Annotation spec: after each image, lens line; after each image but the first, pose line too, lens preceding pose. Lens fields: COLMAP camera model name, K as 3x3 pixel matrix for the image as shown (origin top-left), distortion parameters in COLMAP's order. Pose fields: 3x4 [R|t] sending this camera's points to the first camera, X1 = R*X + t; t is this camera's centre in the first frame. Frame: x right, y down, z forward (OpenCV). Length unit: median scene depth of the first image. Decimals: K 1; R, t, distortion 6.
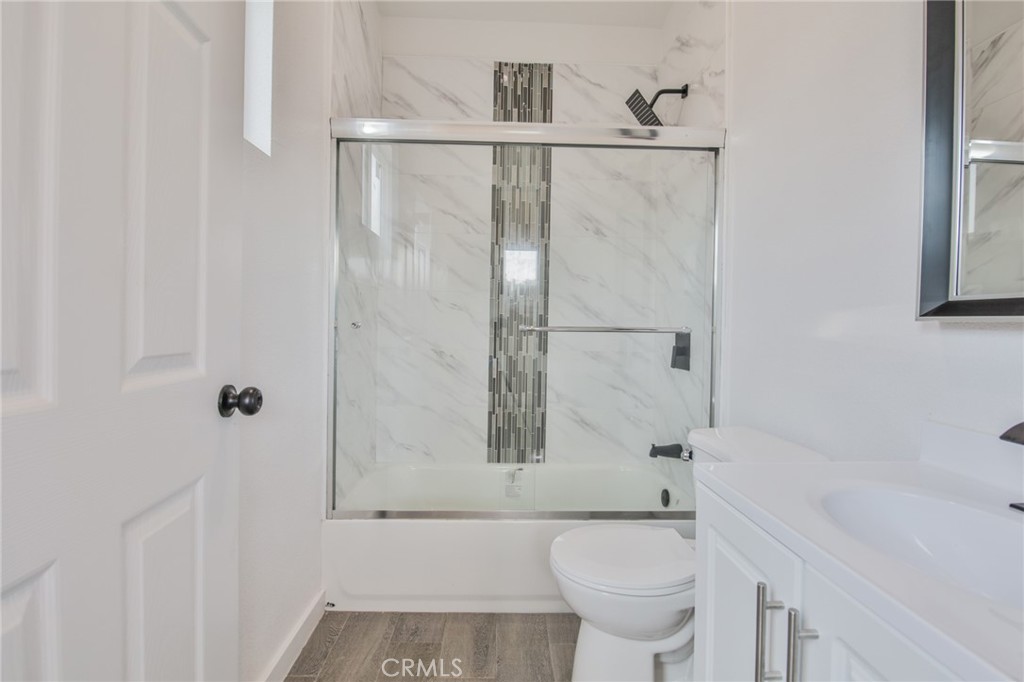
lens RADIAL K [[469.3, 0, 514.6], [0, 469.3, 336.0], [0, 0, 1]] dist [-0.002343, -0.011093]
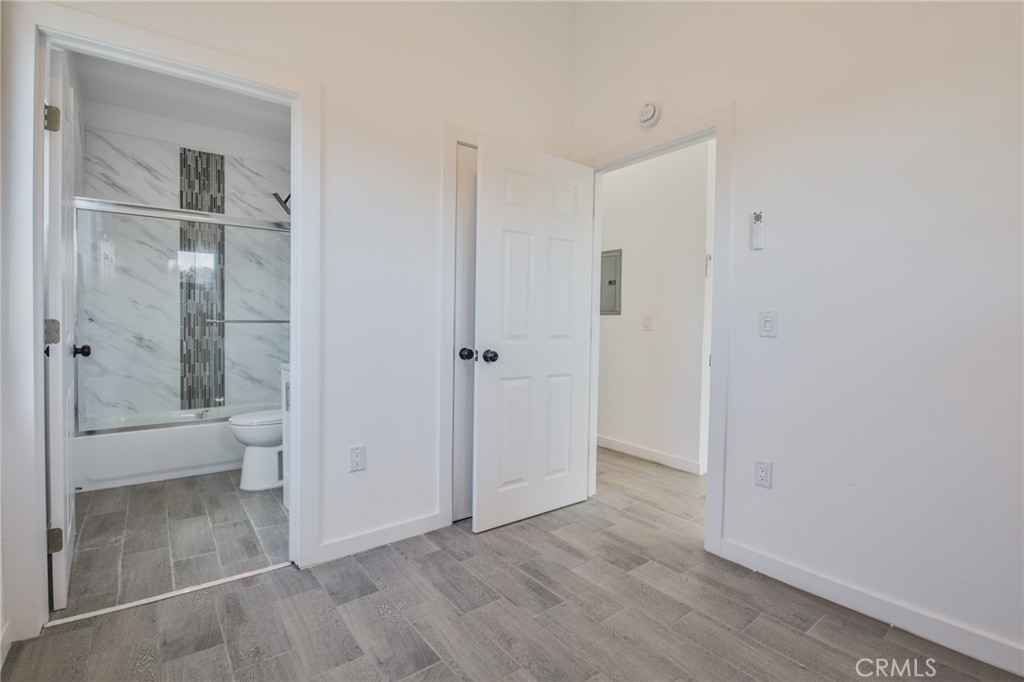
lens RADIAL K [[469.3, 0, 514.6], [0, 469.3, 336.0], [0, 0, 1]] dist [-0.002343, -0.011093]
pose [[0.811954, -0.023541, 0.583246, -0.058173], [0.015582, 0.999705, 0.018657, 0.019546], [-0.583513, -0.006060, 0.812081, -0.871315]]
